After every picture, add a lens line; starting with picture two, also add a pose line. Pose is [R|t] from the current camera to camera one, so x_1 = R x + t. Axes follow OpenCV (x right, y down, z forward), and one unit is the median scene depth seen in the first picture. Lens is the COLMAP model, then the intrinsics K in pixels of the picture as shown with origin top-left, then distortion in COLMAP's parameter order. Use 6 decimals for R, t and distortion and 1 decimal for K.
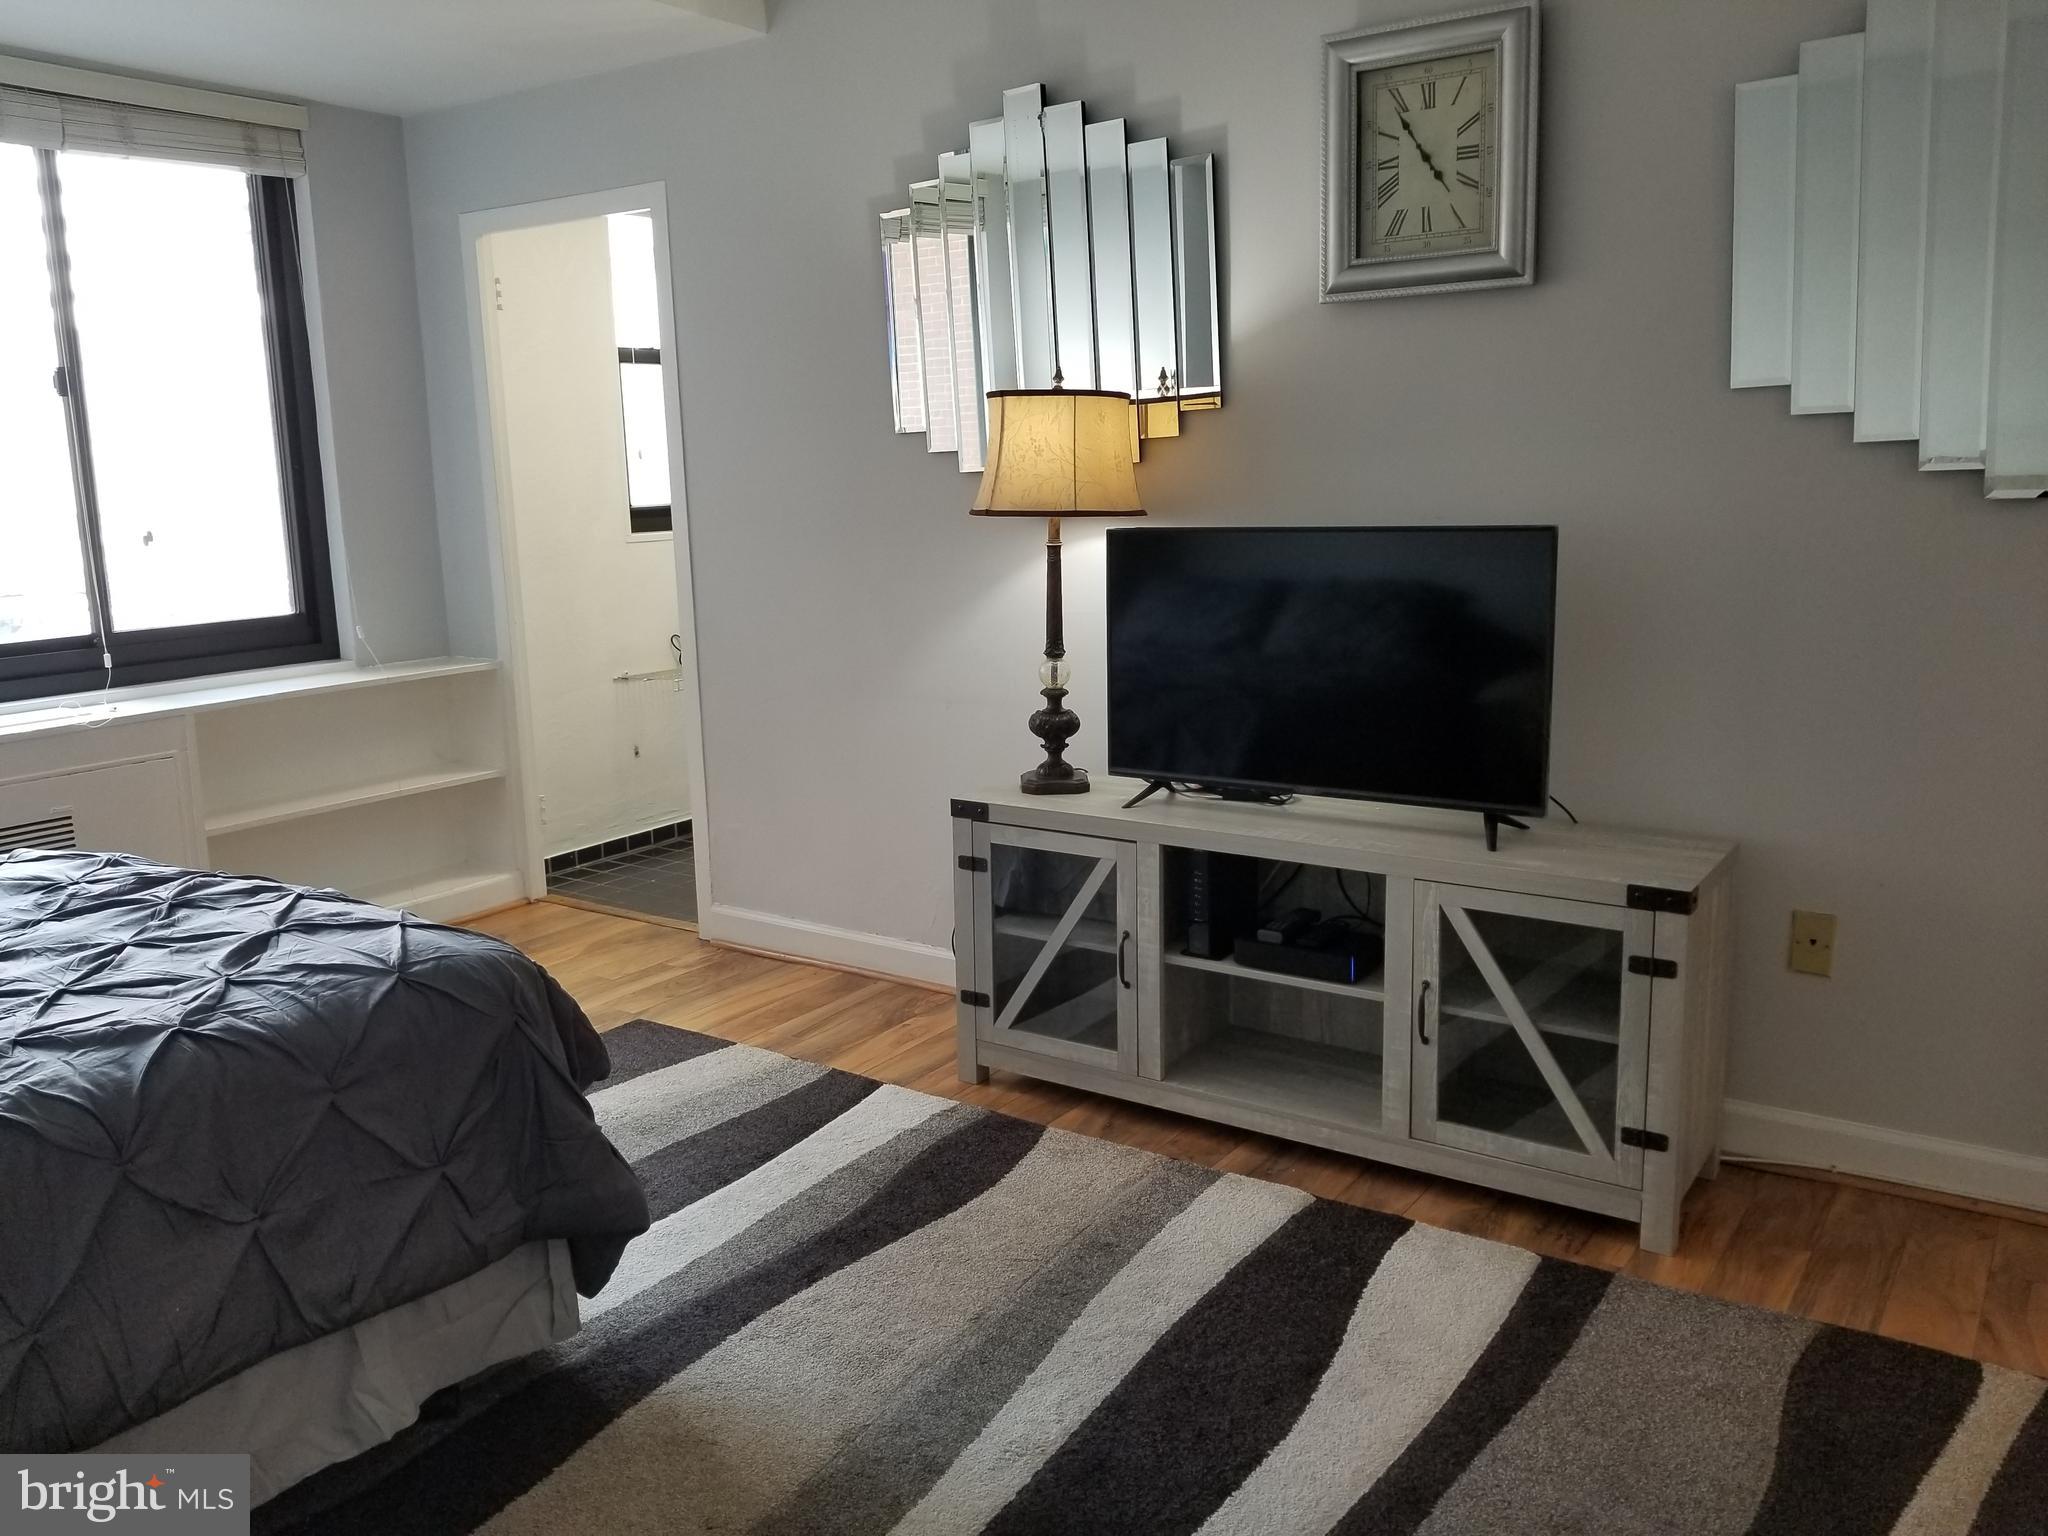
lens RADIAL K [[1593.0, 0, 1024.0], [0, 1593.0, 768.0], [0, 0, 1]] dist [-0.002241, -0.076686]
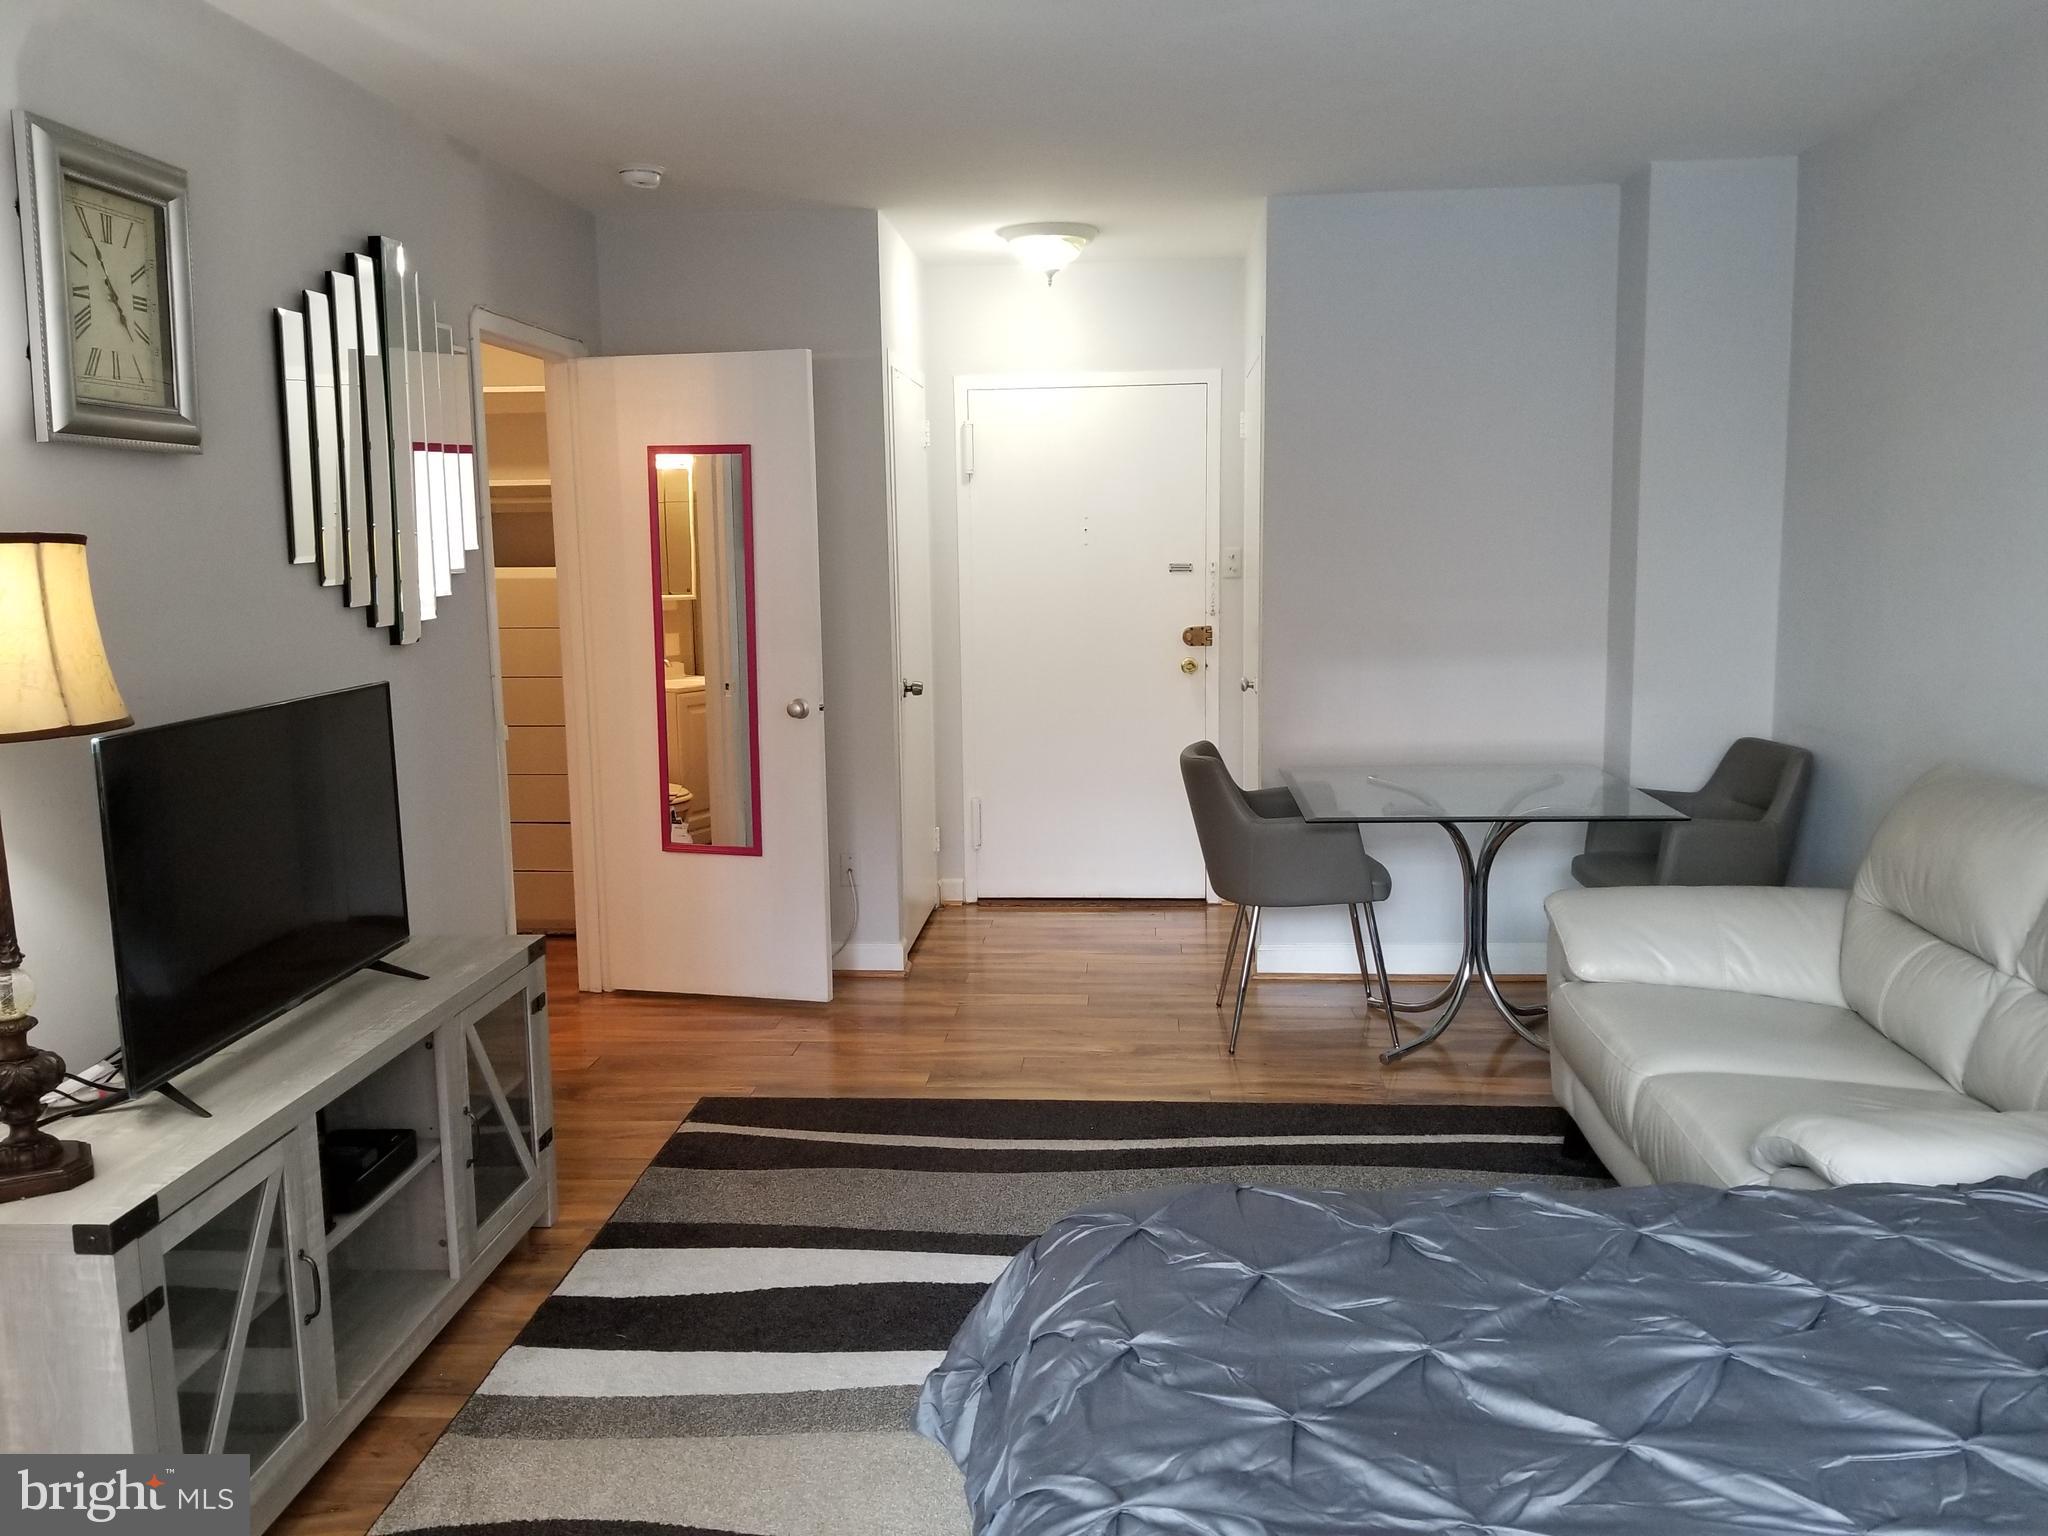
lens RADIAL K [[1593.0, 0, 1024.0], [0, 1593.0, 768.0], [0, 0, 1]] dist [-0.002241, -0.076686]
pose [[-0.514078, -0.085022, 0.853520, -0.767356], [0.189174, 0.959334, 0.209502, -0.219081], [-0.836623, 0.269164, -0.477088, 1.055533]]
